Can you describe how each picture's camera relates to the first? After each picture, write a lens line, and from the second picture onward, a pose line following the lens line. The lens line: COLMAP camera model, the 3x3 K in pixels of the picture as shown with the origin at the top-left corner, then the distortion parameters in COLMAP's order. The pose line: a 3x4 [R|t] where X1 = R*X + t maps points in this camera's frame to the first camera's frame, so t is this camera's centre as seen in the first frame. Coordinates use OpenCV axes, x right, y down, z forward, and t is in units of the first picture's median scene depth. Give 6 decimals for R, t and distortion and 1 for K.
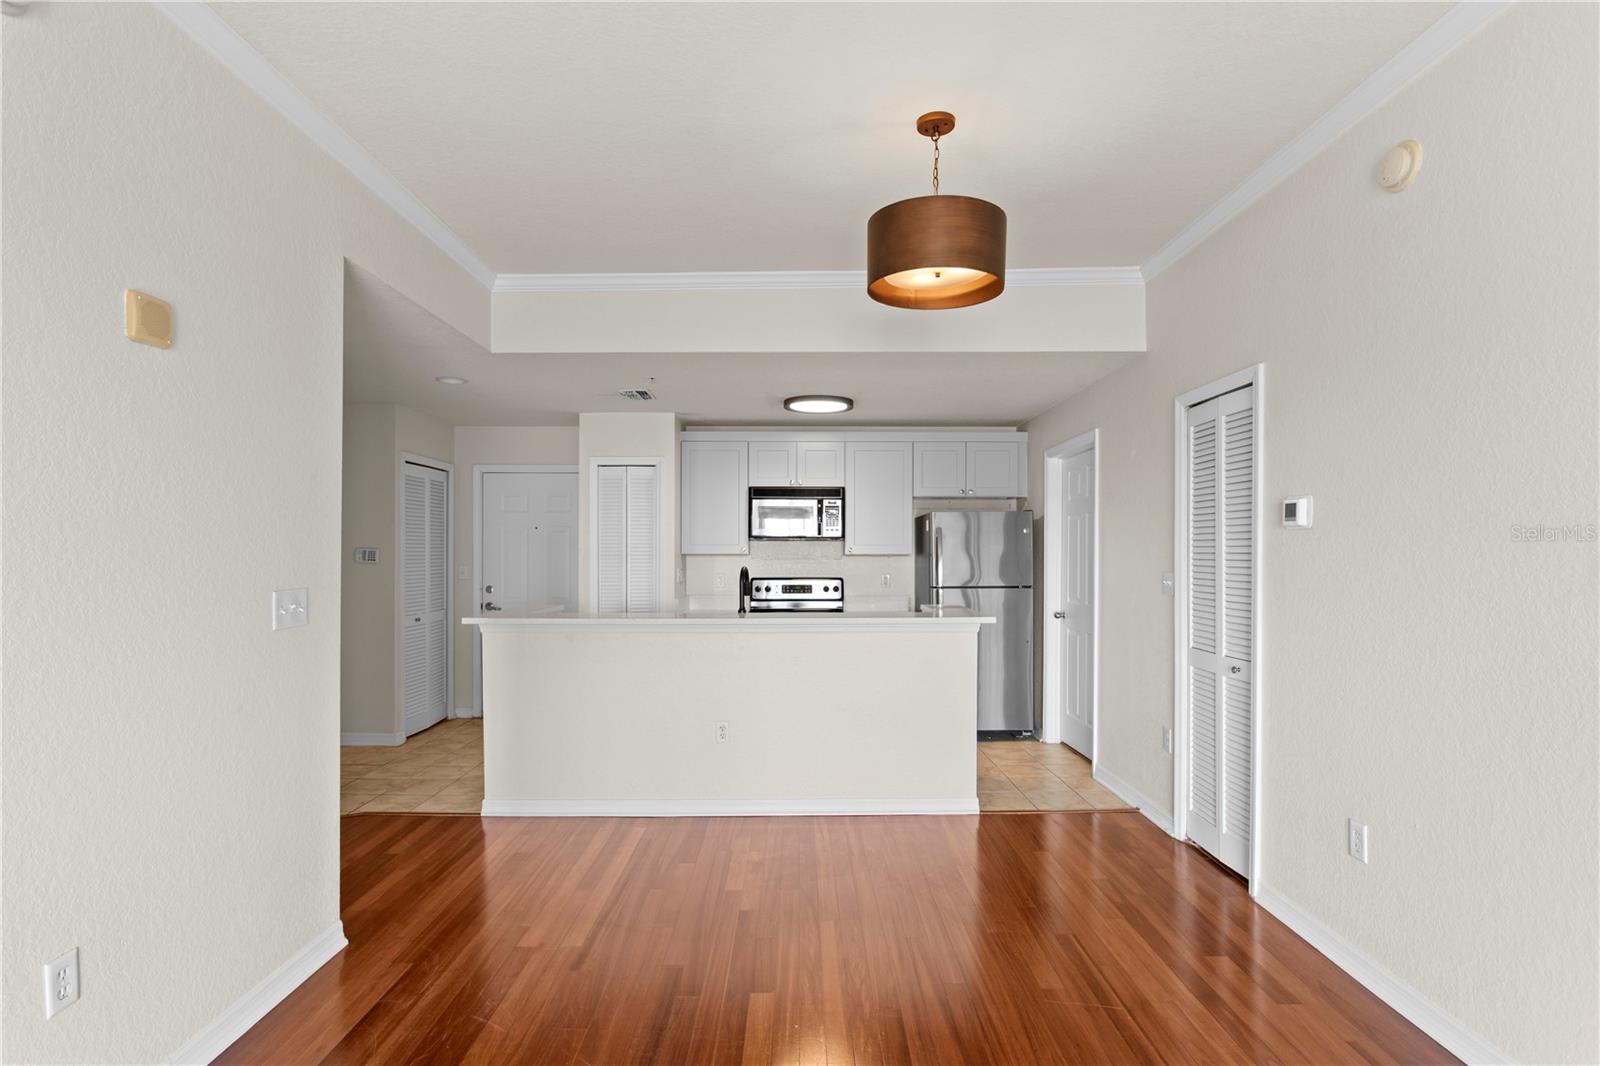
lens RADIAL K [[805.5, 0, 795.7], [0, 805.5, 558.2], [0, 0, 1]] dist [-0.011916, 0.006704]
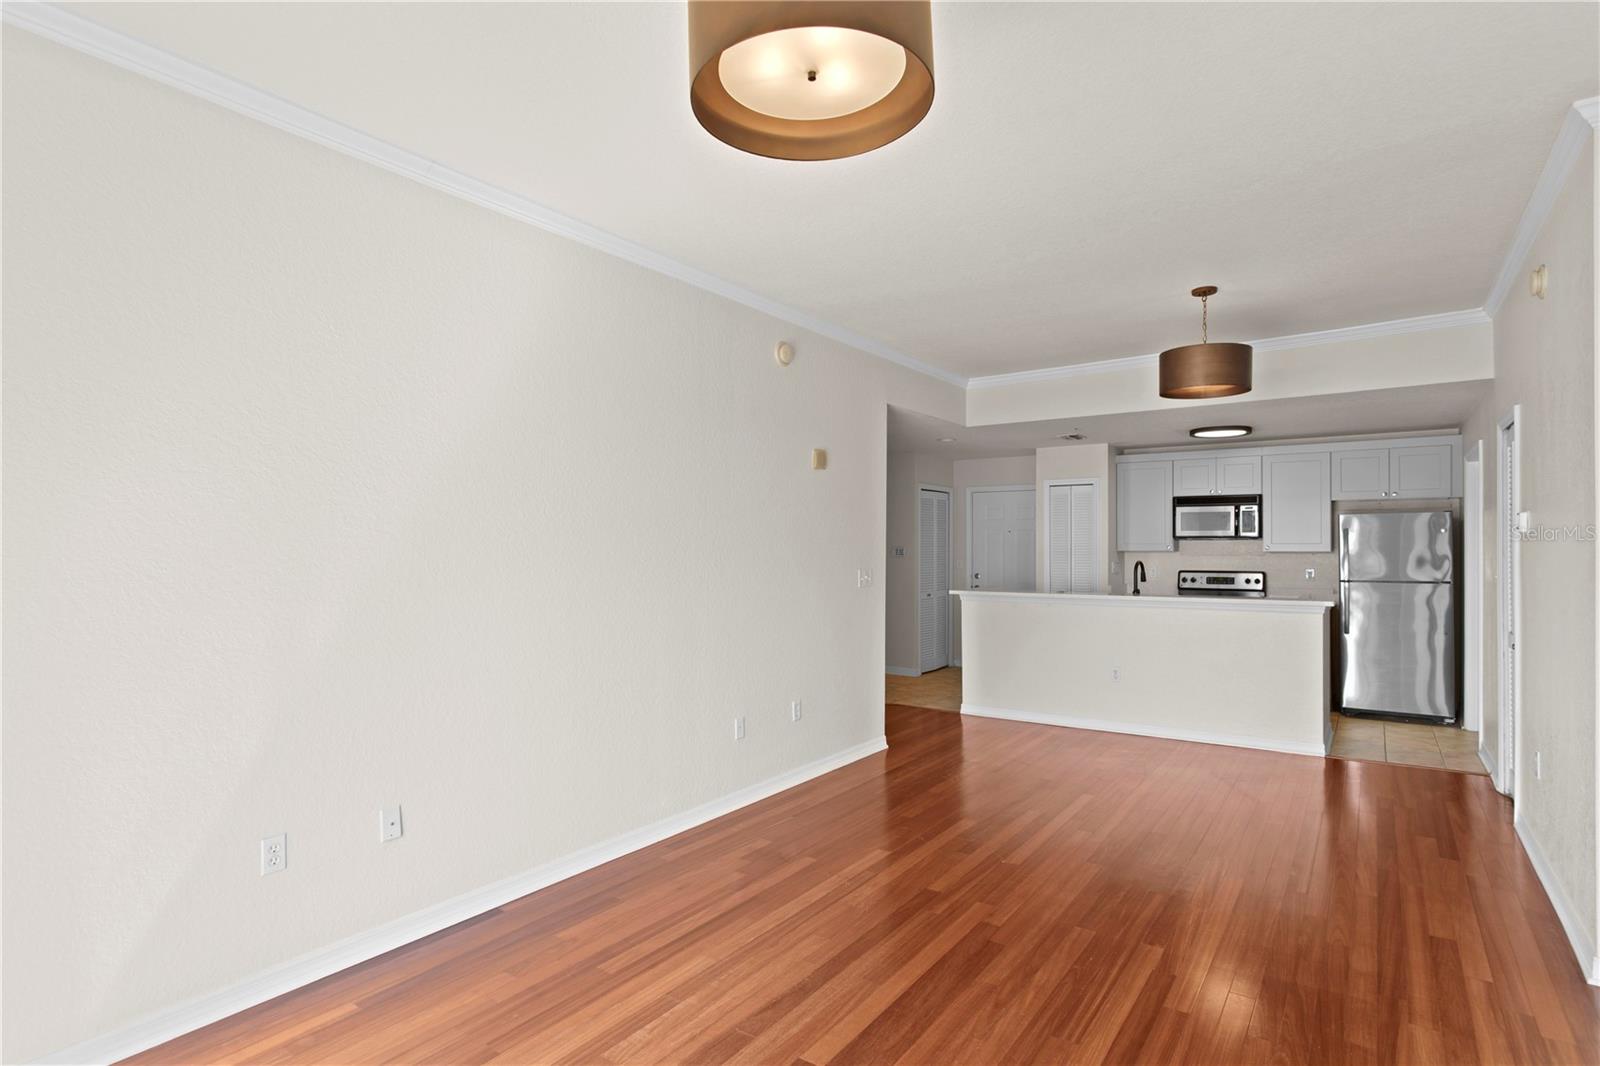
lens RADIAL K [[805.5, 0, 800.3], [0, 805.5, 539.7], [0, 0, 1]] dist [-0.011916, 0.006704]
pose [[0.817399, -0.006174, -0.576039, 0.208687], [-0.003038, 0.999882, -0.015026, -0.002727], [0.576064, 0.014032, 0.817284, -0.383088]]
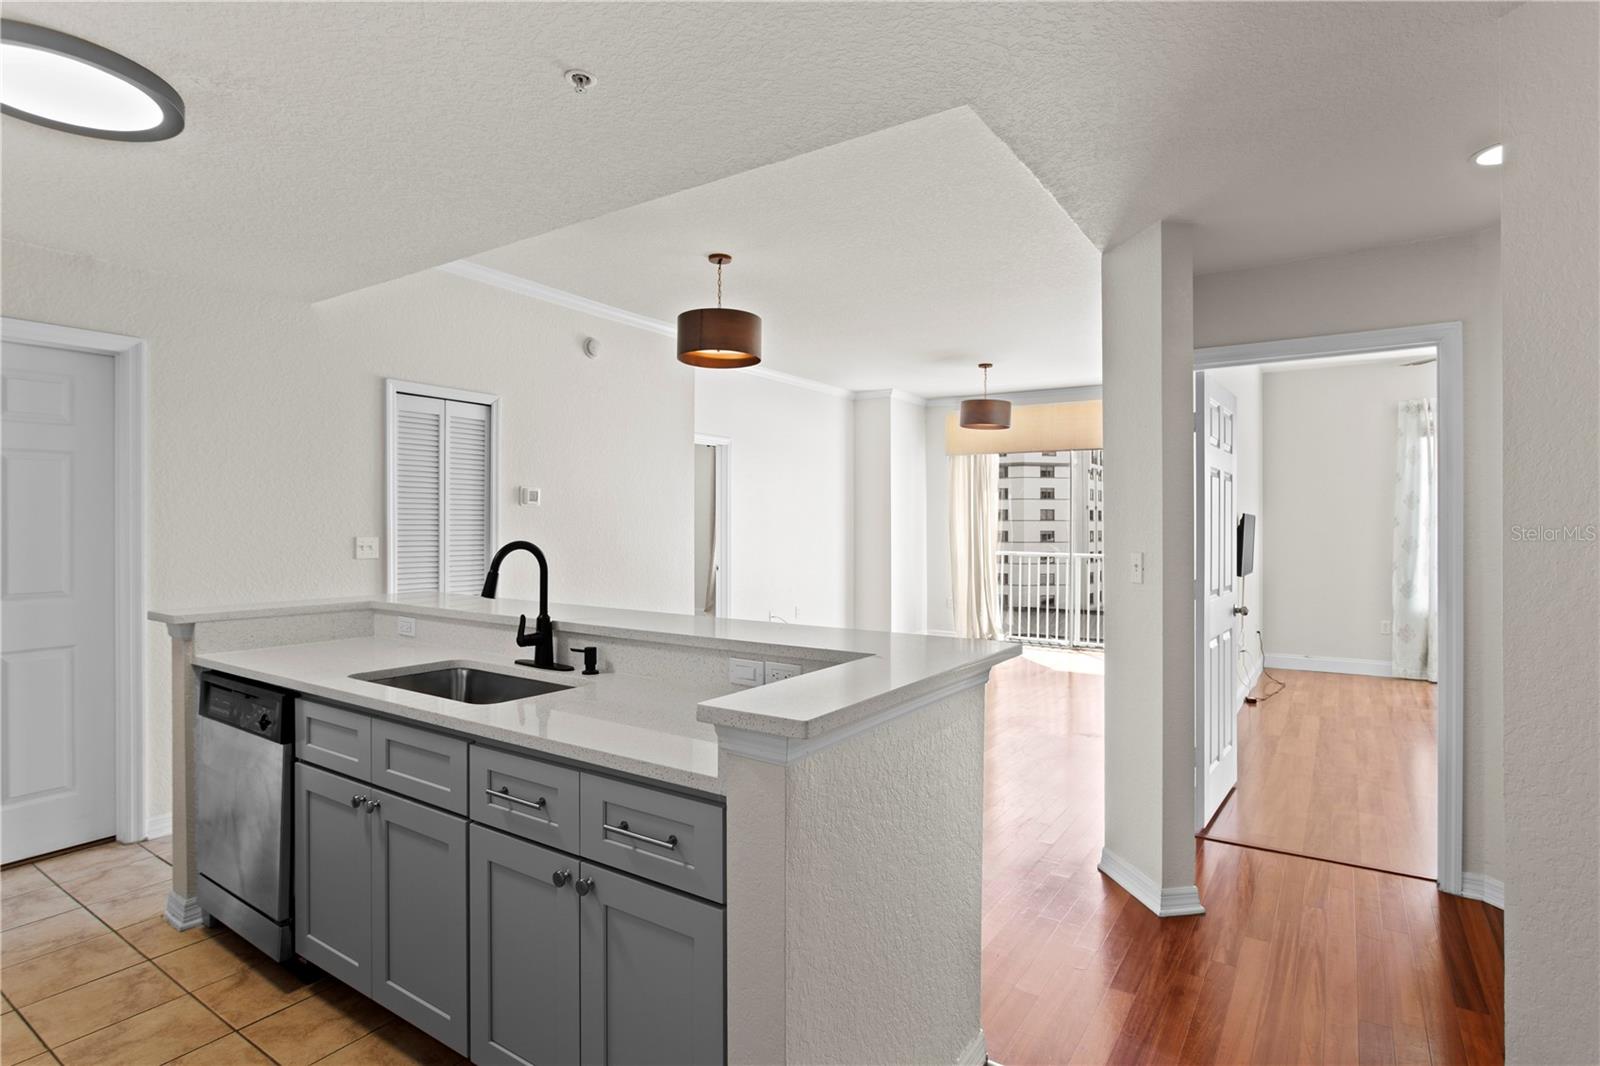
lens RADIAL K [[805.5, 0, 792.0], [0, 805.5, 529.0], [0, 0, 1]] dist [-0.011916, 0.006704]
pose [[-0.827672, -0.004131, 0.561196, -0.414945], [0.000515, 0.999967, 0.008121, -0.001098], [-0.561211, 0.007011, -0.827643, 1.086349]]
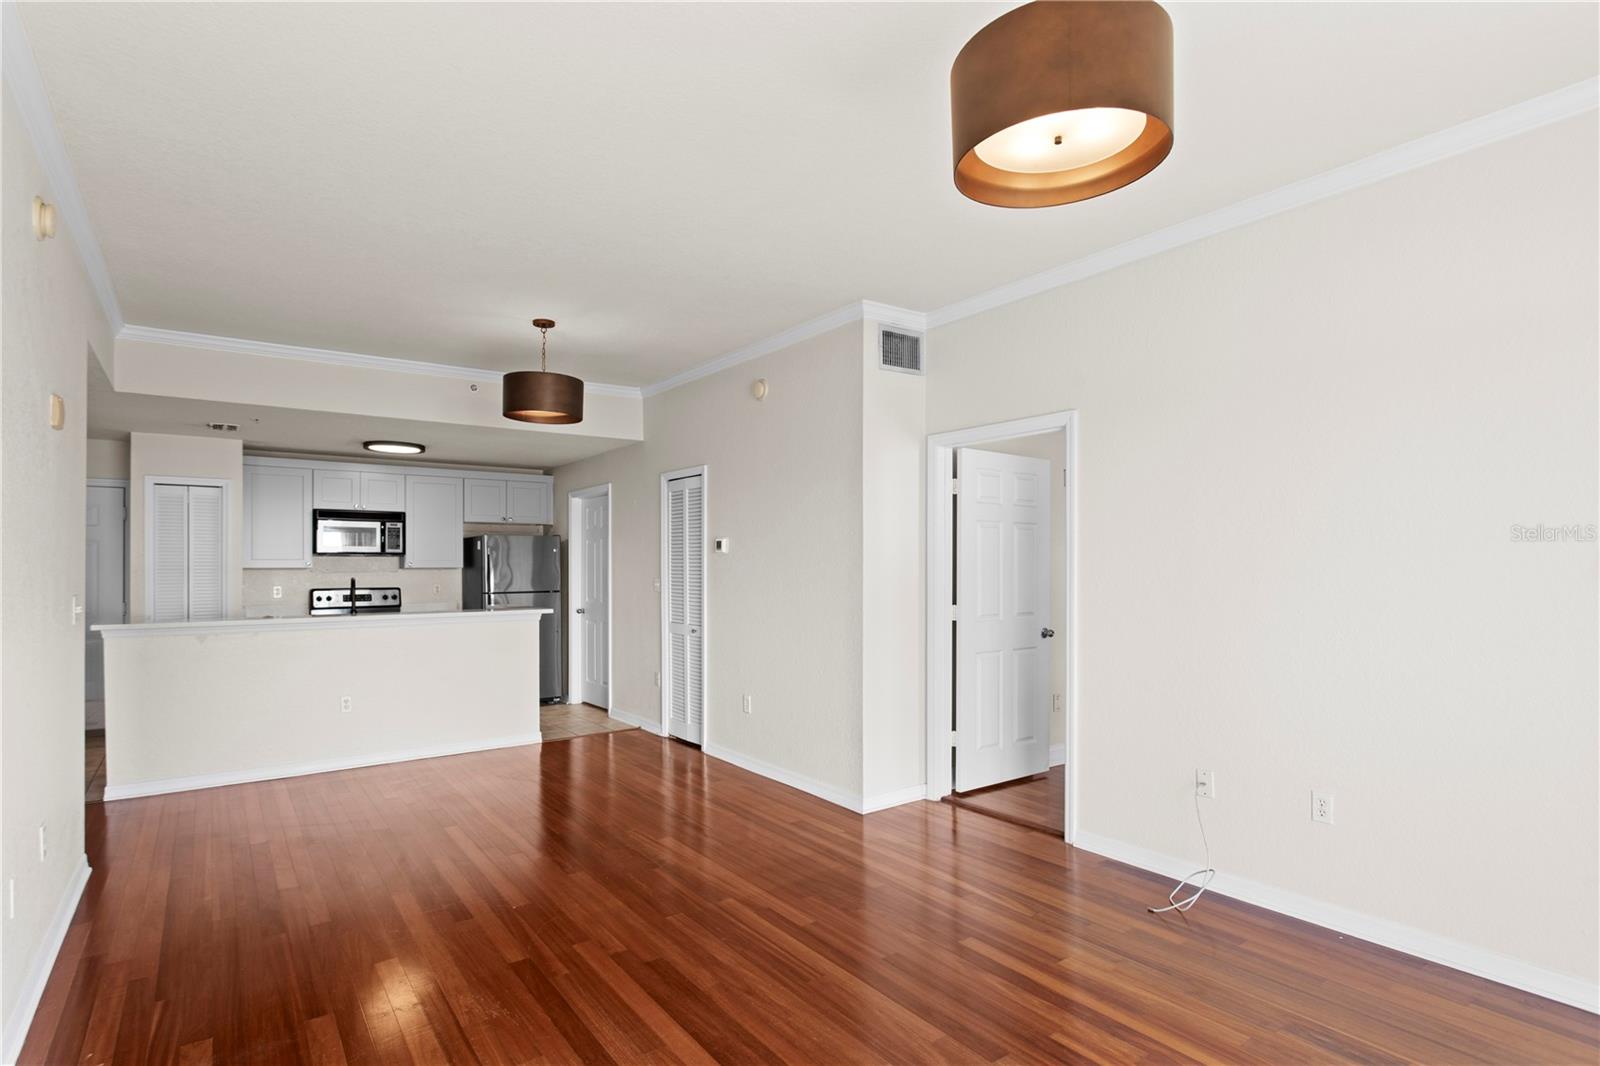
lens RADIAL K [[805.5, 0, 785.2], [0, 805.5, 566.7], [0, 0, 1]] dist [-0.011916, 0.006704]
pose [[0.812995, -0.002559, 0.582264, -0.200093], [0.005853, 0.999976, -0.003778, 0.001518], [-0.582241, 0.006479, 0.812991, -0.349368]]
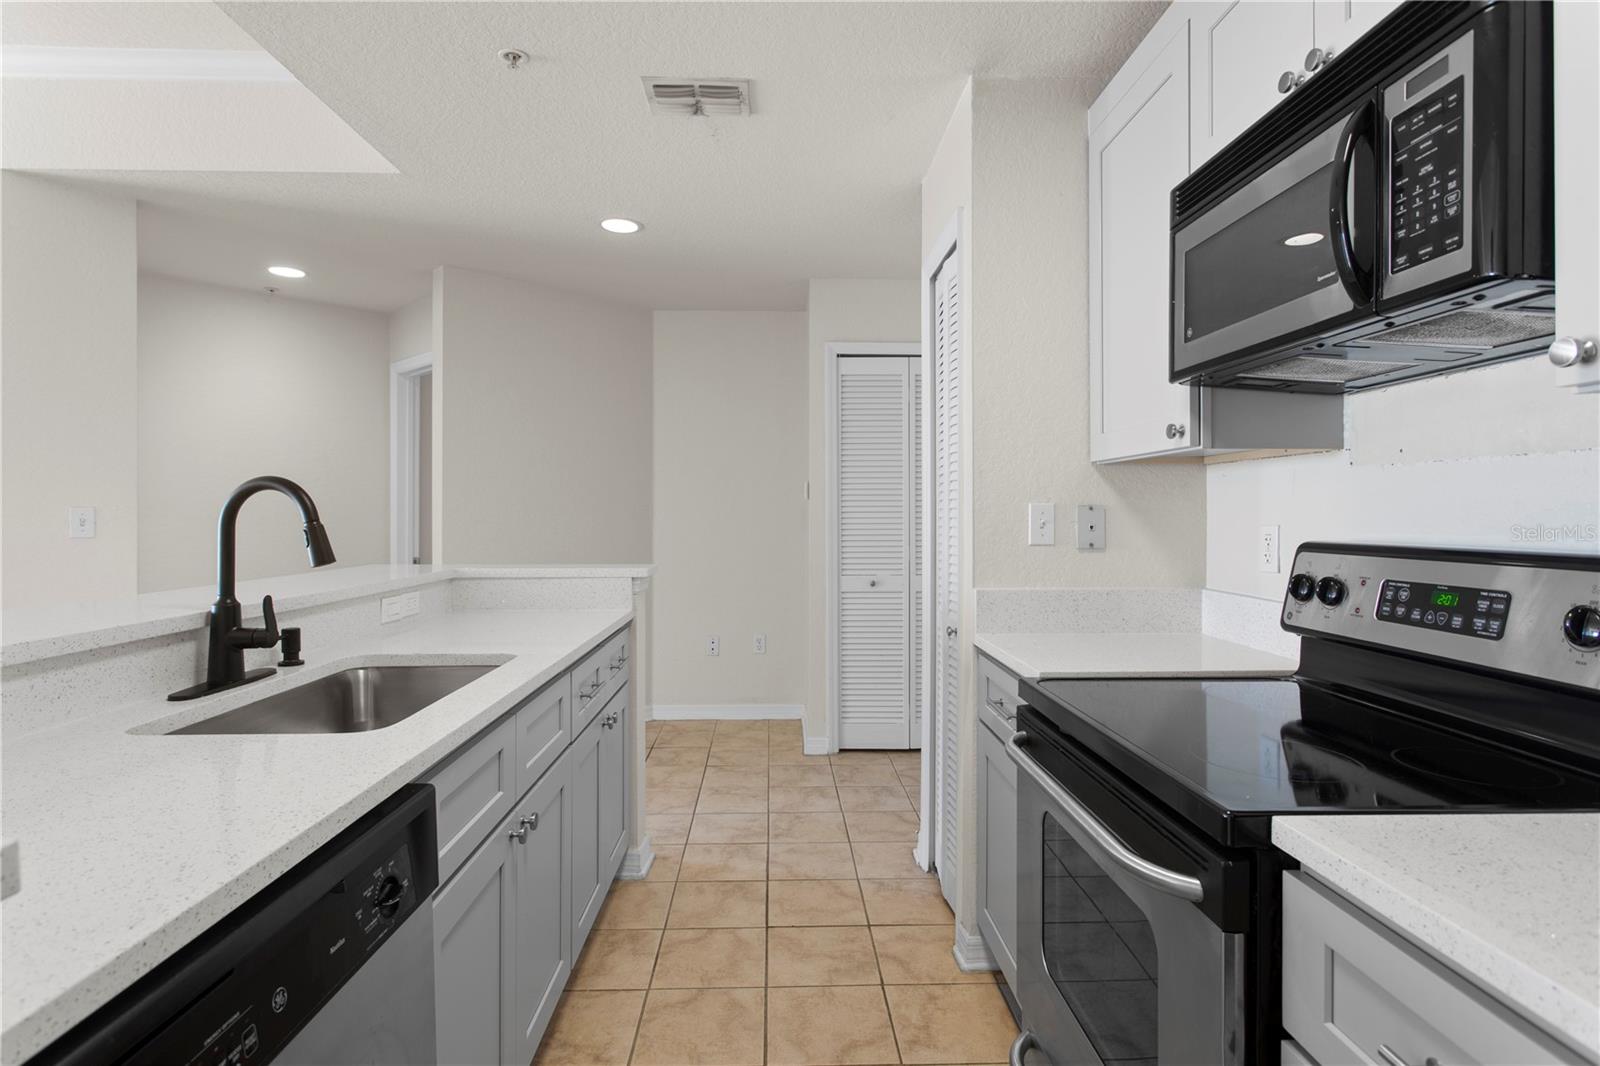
lens RADIAL K [[805.5, 0, 795.1], [0, 805.5, 516.9], [0, 0, 1]] dist [-0.011916, 0.006704]
pose [[0.027604, 0.001411, -0.999618, 0.224196], [-0.009937, 0.999950, 0.001137, 0.020863], [0.999570, 0.009902, 0.027617, 0.980646]]
